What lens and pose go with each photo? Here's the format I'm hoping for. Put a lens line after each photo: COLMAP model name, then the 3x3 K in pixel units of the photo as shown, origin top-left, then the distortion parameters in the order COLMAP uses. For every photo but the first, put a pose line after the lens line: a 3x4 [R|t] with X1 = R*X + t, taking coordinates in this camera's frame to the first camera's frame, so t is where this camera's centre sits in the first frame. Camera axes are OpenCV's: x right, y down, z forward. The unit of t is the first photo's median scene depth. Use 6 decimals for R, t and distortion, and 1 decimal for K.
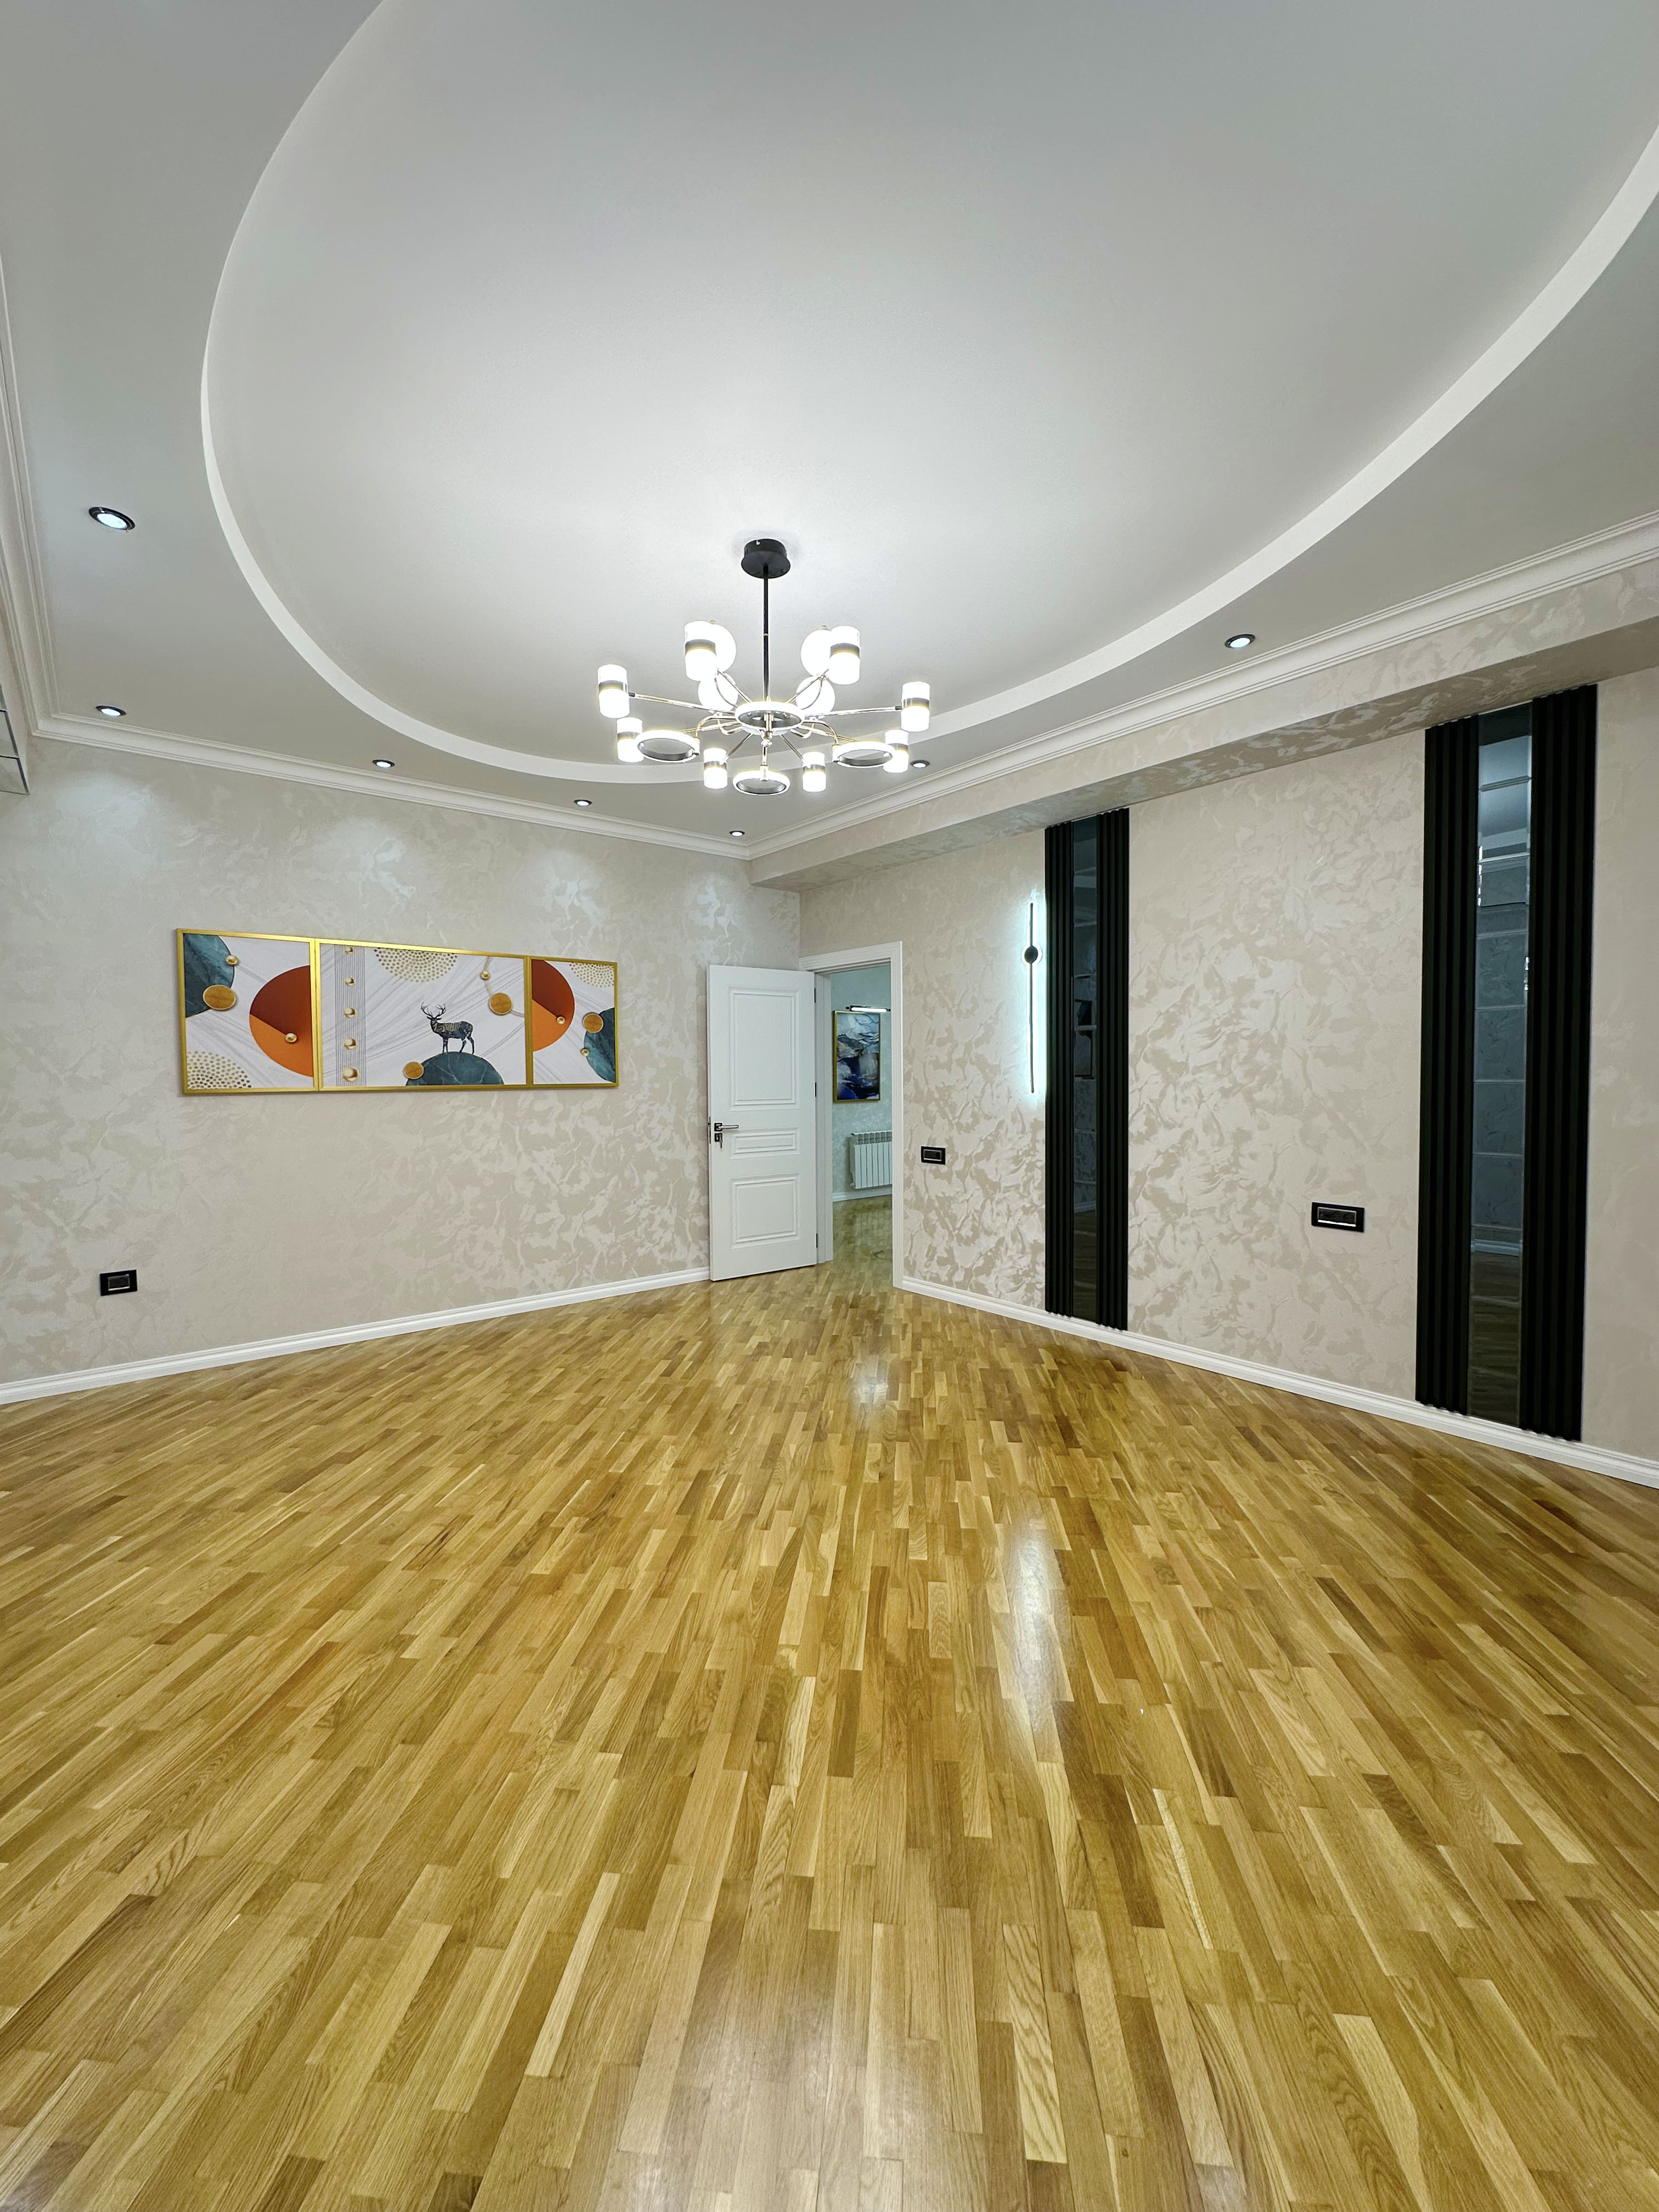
lens RADIAL K [[882.8, 0, 828.3], [0, 882.8, 1106.3], [0, 0, 1]] dist [-0.003226, 0.000637]
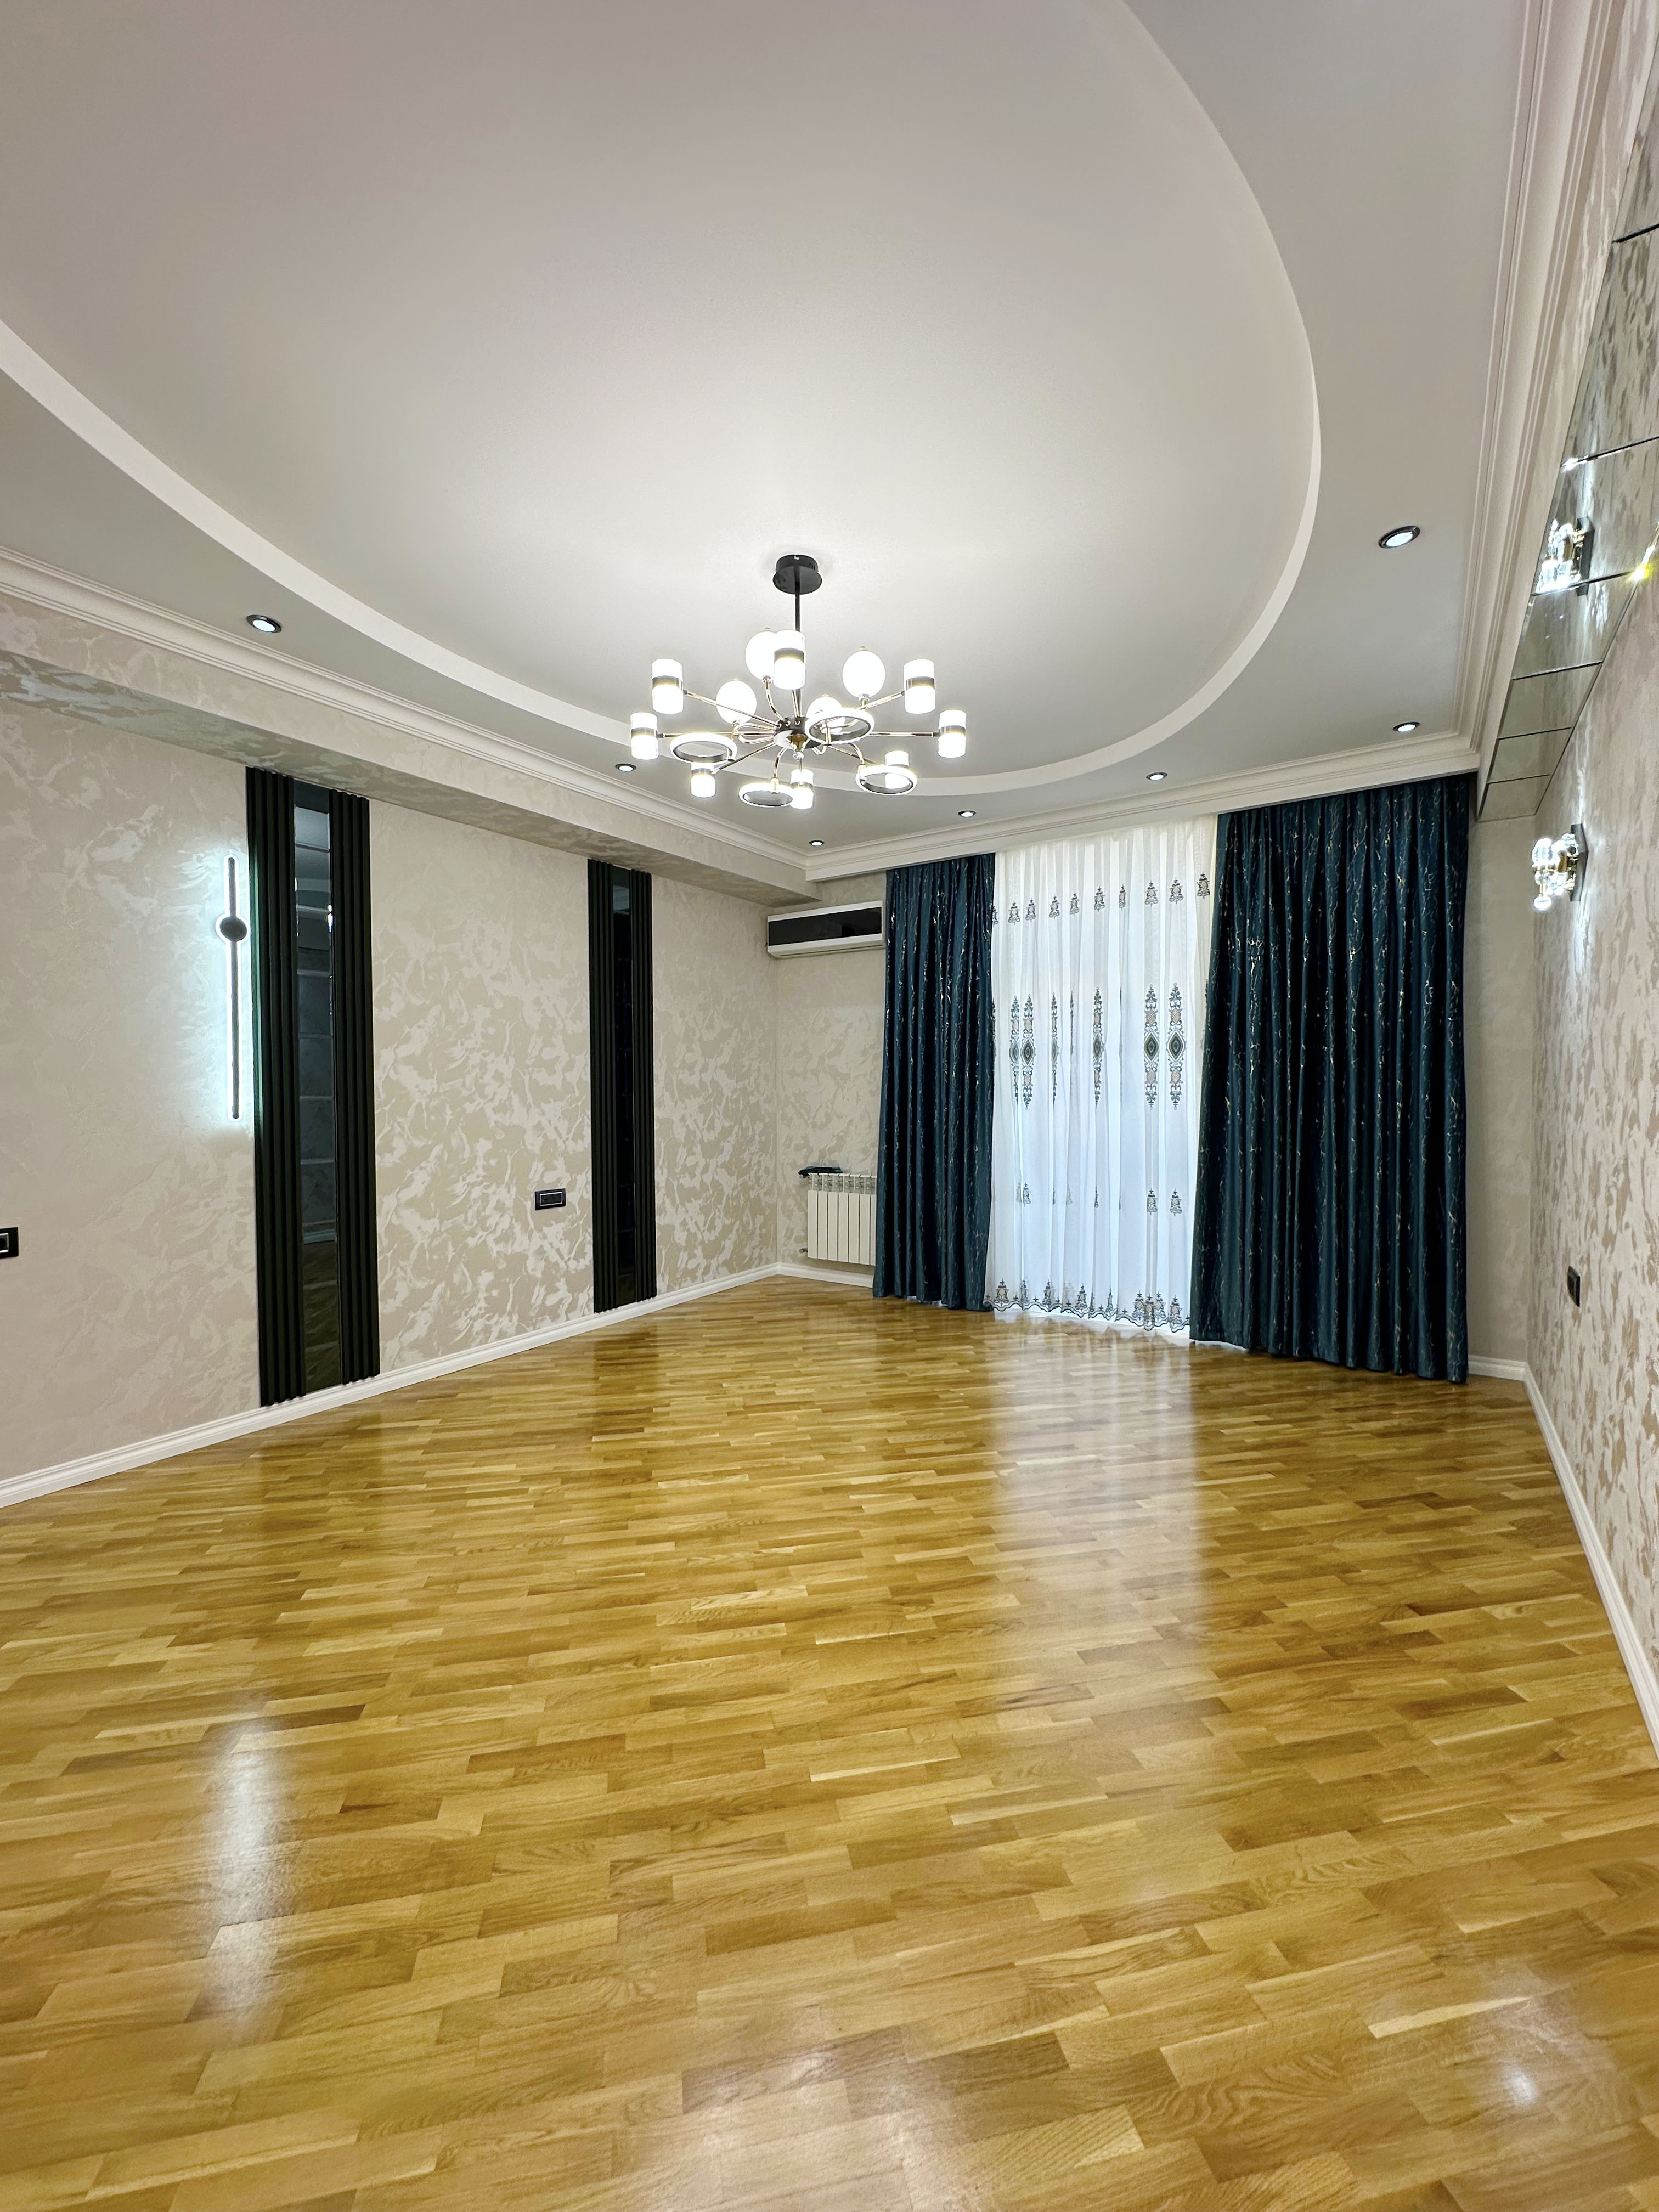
lens RADIAL K [[882.8, 0, 828.3], [0, 882.8, 1106.3], [0, 0, 1]] dist [-0.003226, 0.000637]
pose [[-0.291128, -0.014167, 0.956579, -0.907487], [0.044786, 0.998592, 0.028419, -0.035495], [-0.955635, 0.051115, -0.290083, 1.110196]]
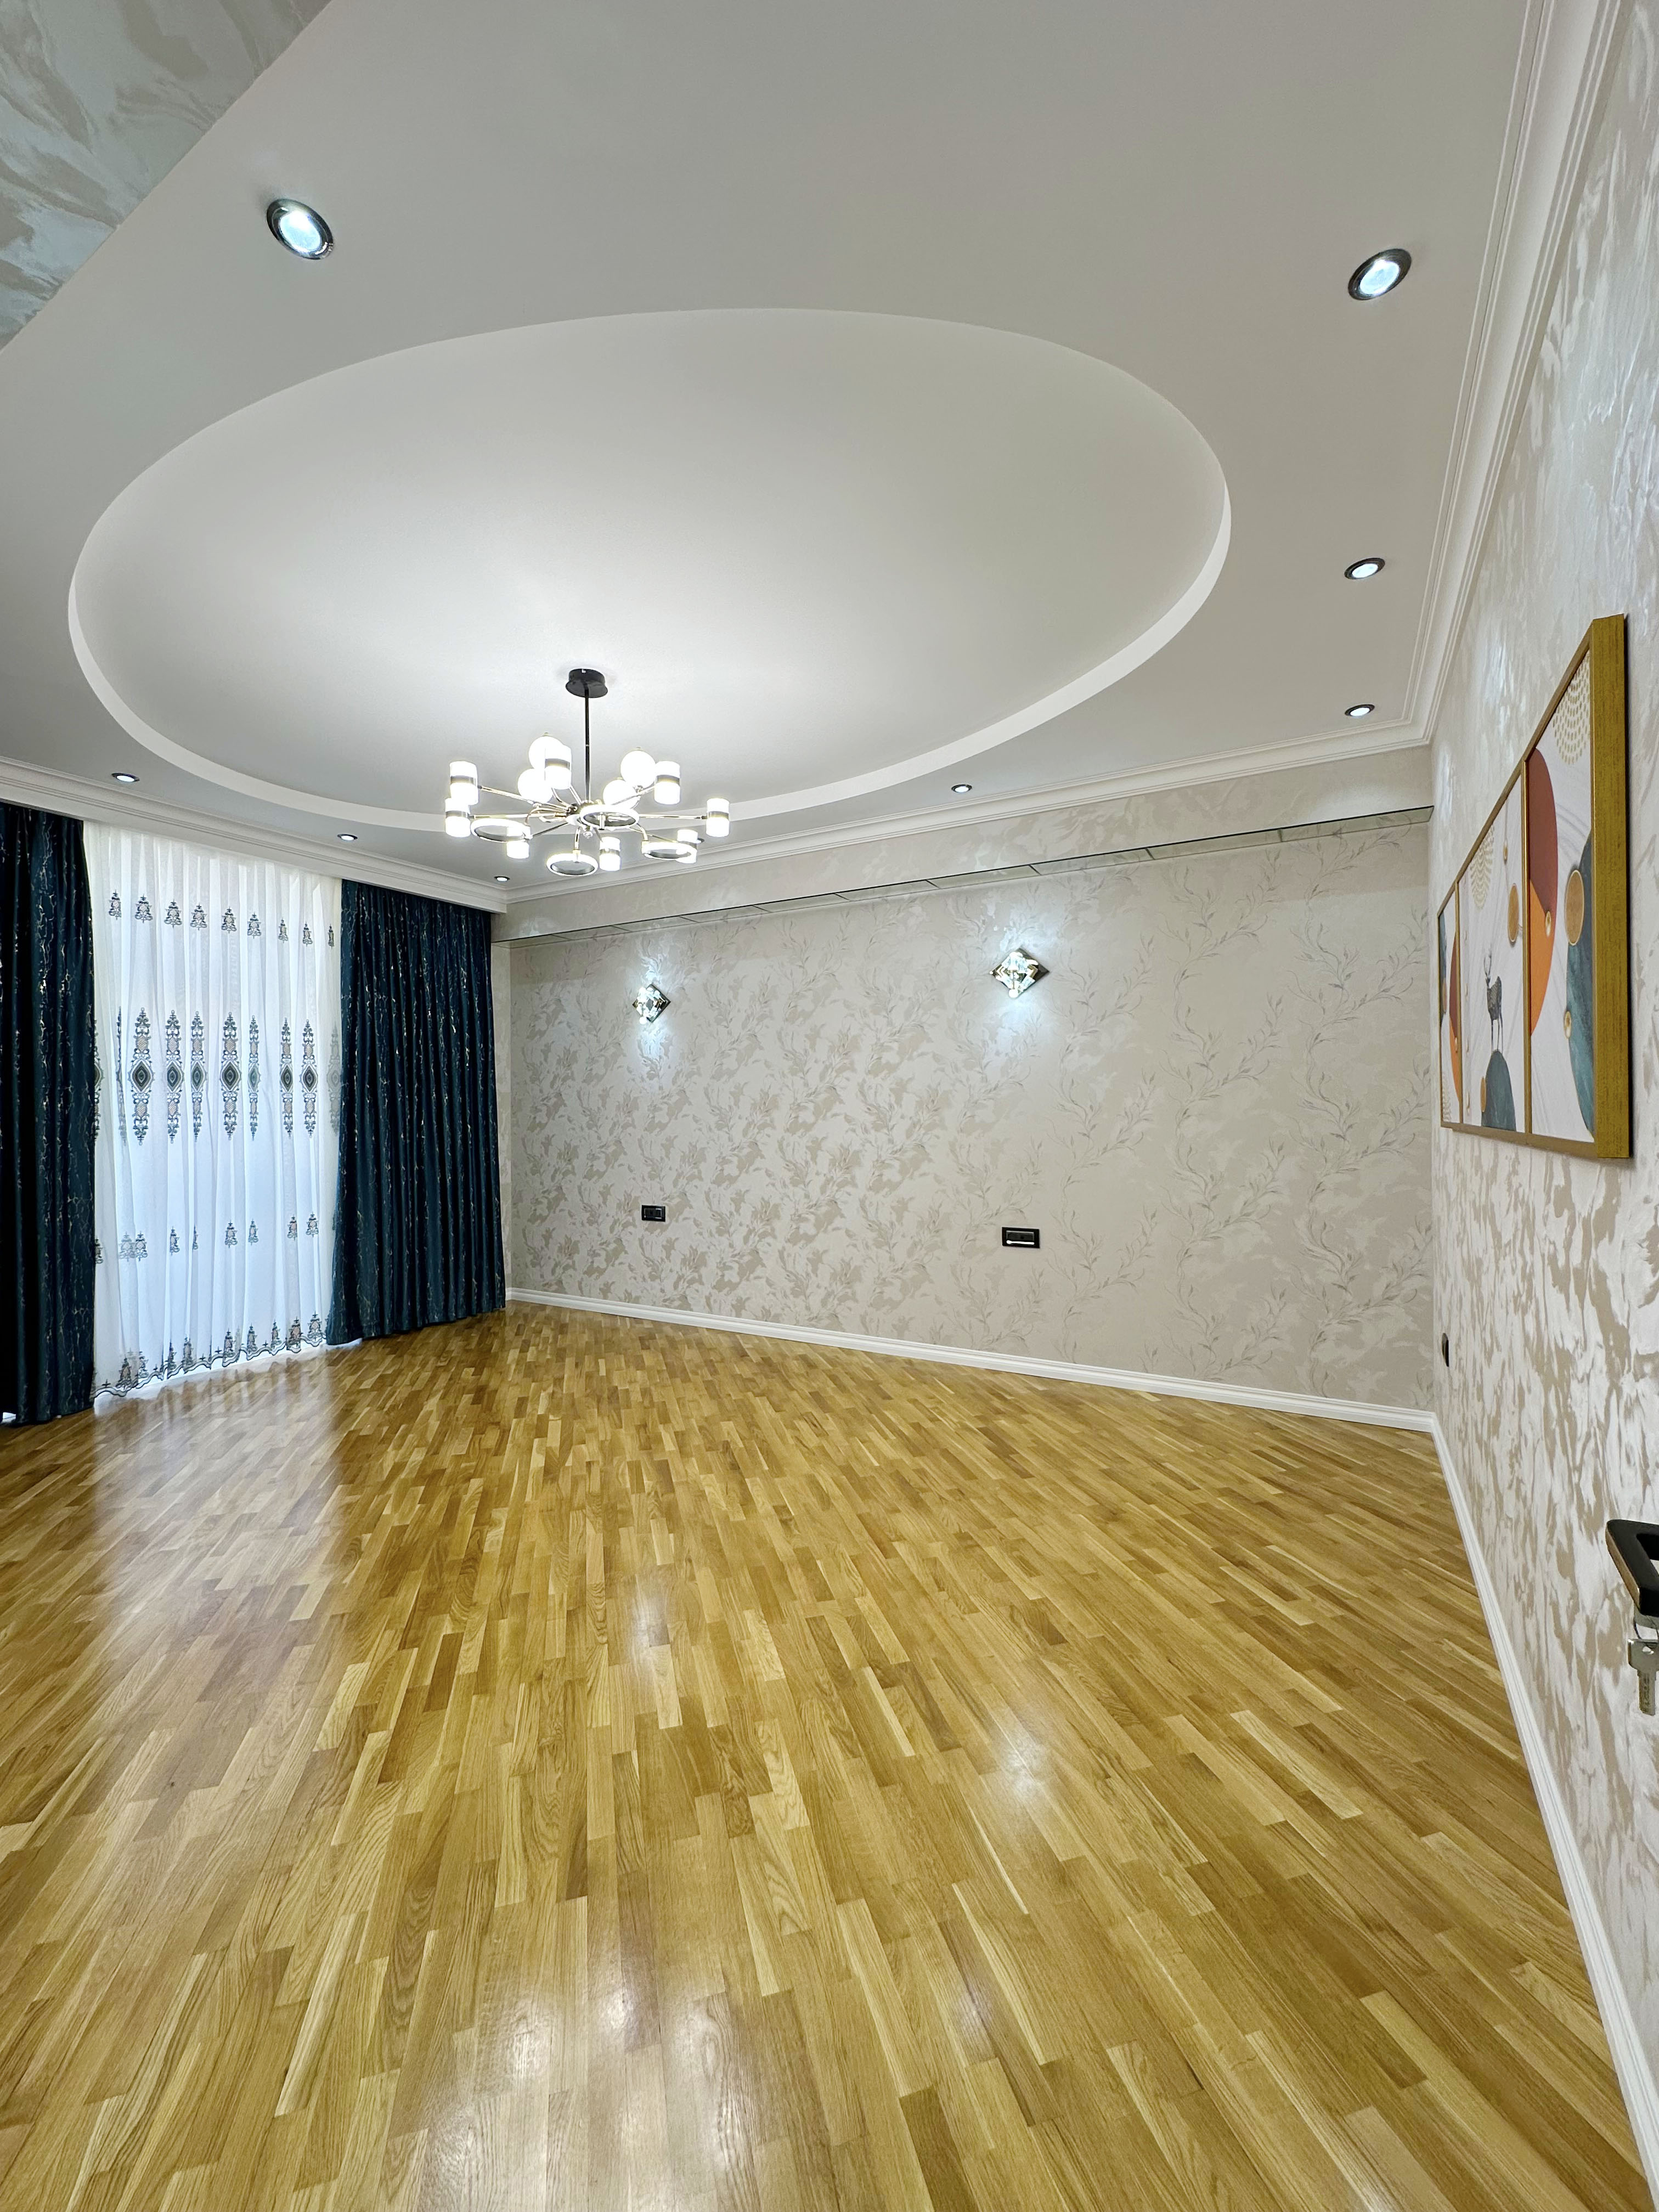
lens RADIAL K [[882.8, 0, 828.3], [0, 882.8, 1106.3], [0, 0, 1]] dist [-0.003226, 0.000637]
pose [[-0.933049, 0.011633, -0.359562, 0.052289], [-0.000892, 0.999399, 0.034648, -0.074774], [0.359749, 0.032649, -0.932478, 1.946033]]
